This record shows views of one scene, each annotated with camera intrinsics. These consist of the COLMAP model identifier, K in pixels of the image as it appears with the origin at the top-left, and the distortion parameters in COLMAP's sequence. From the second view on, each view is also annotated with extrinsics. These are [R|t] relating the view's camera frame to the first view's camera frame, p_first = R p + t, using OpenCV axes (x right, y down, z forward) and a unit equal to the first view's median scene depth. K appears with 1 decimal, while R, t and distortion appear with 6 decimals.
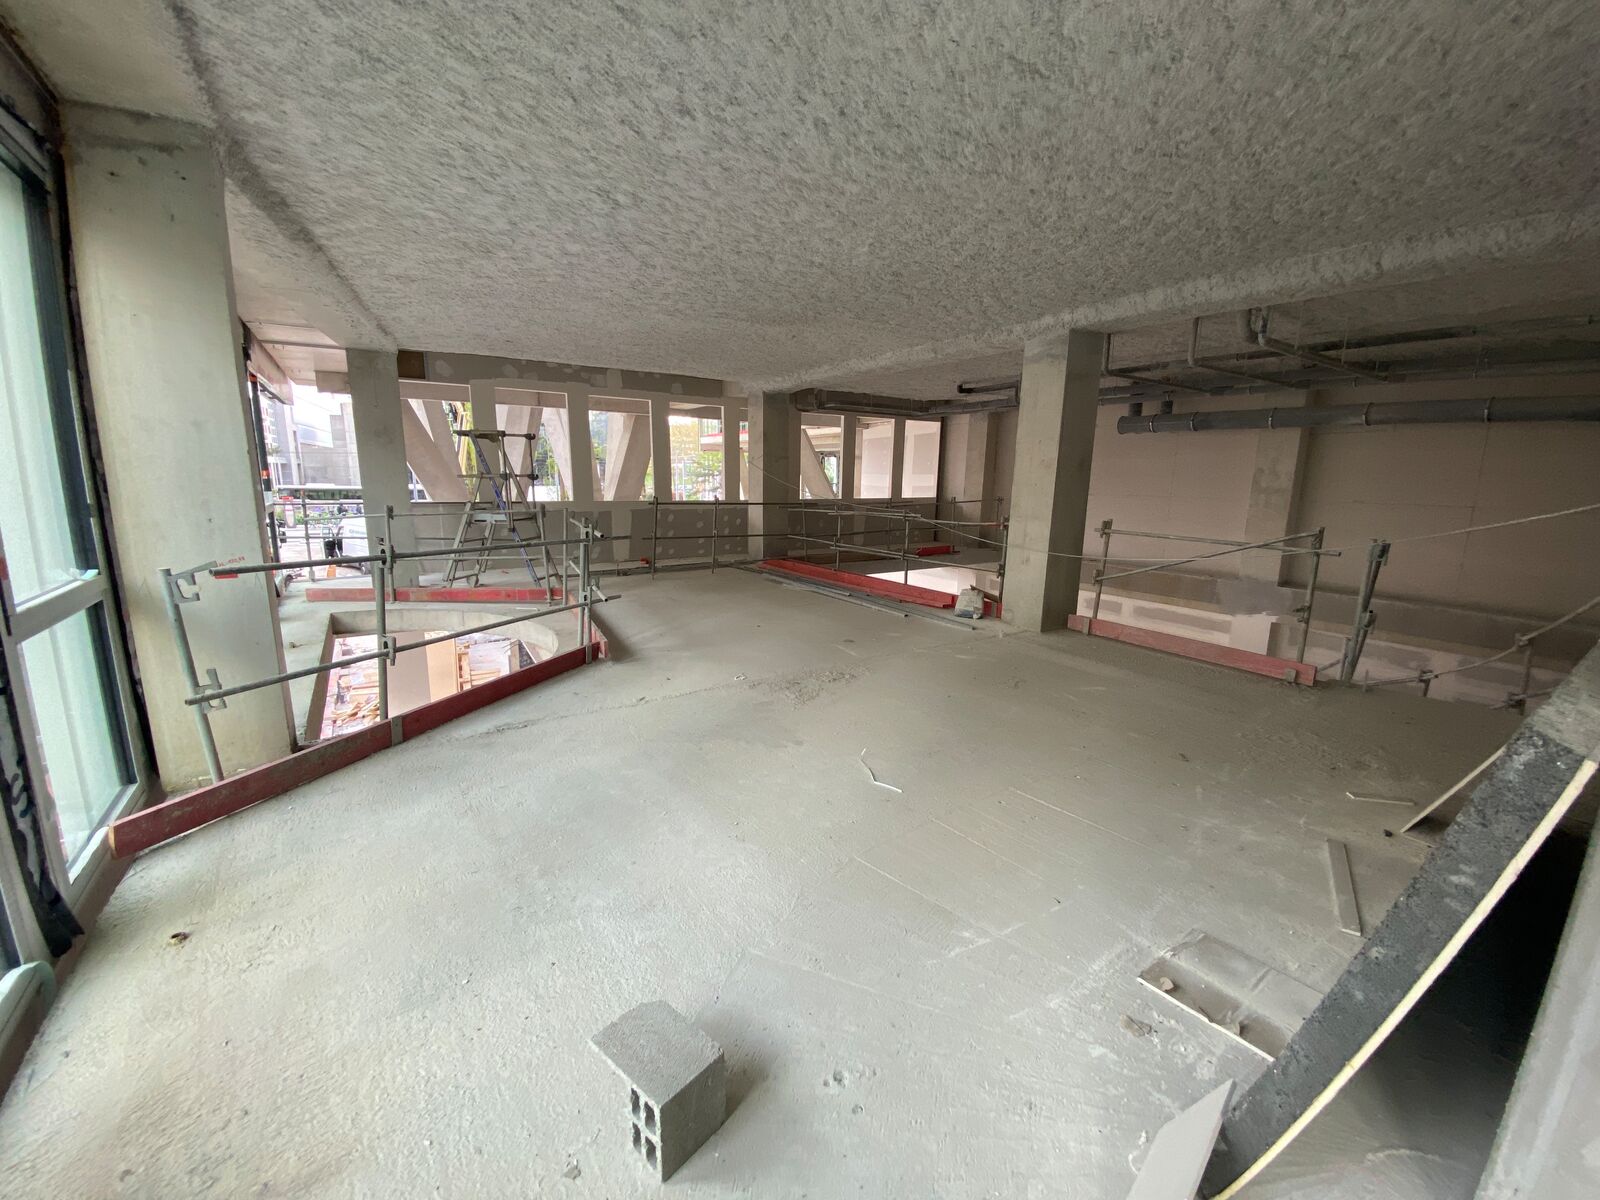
lens RADIAL K [[645.7, 0, 793.1], [0, 645.7, 595.5], [0, 0, 1]] dist [0.031386, -0.024826]
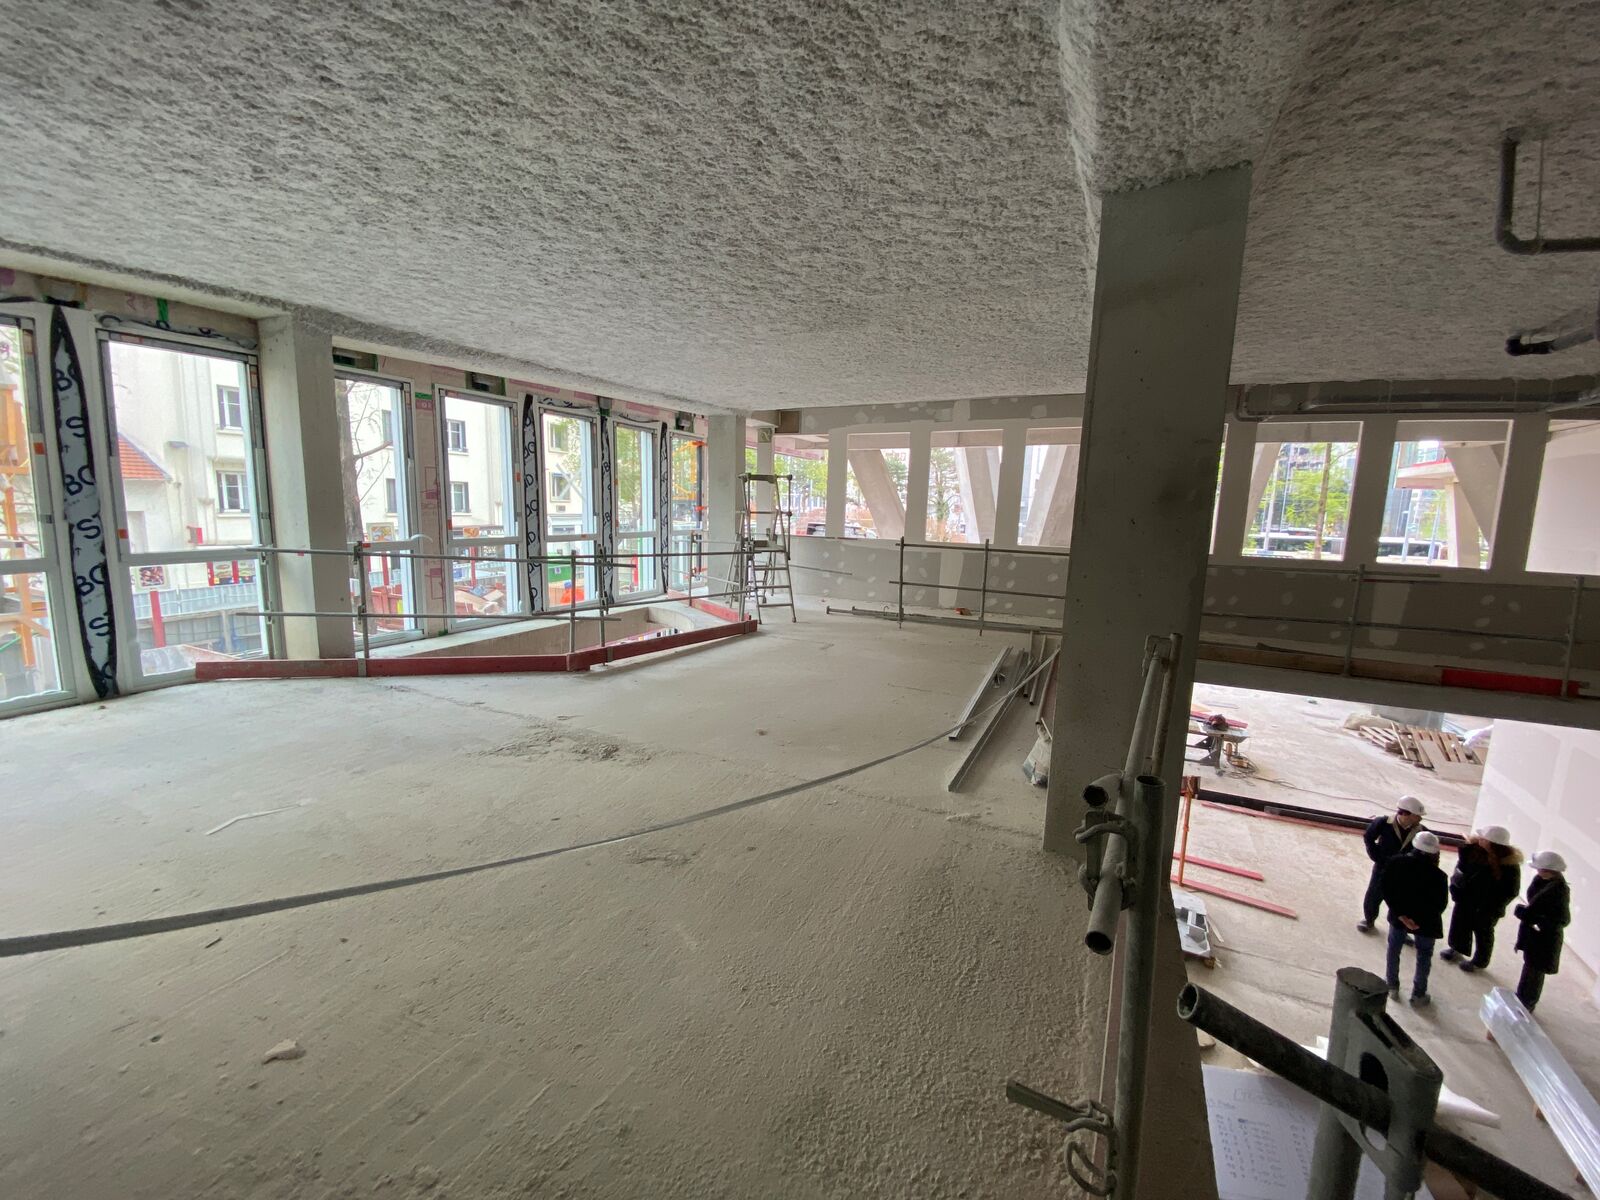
lens RADIAL K [[645.7, 0, 793.1], [0, 645.7, 595.5], [0, 0, 1]] dist [0.031386, -0.024826]
pose [[0.516519, 0.121562, -0.847603, 0.541259], [-0.177056, 0.983642, 0.033177, -0.087076], [0.837771, 0.132936, 0.529592, 0.465845]]
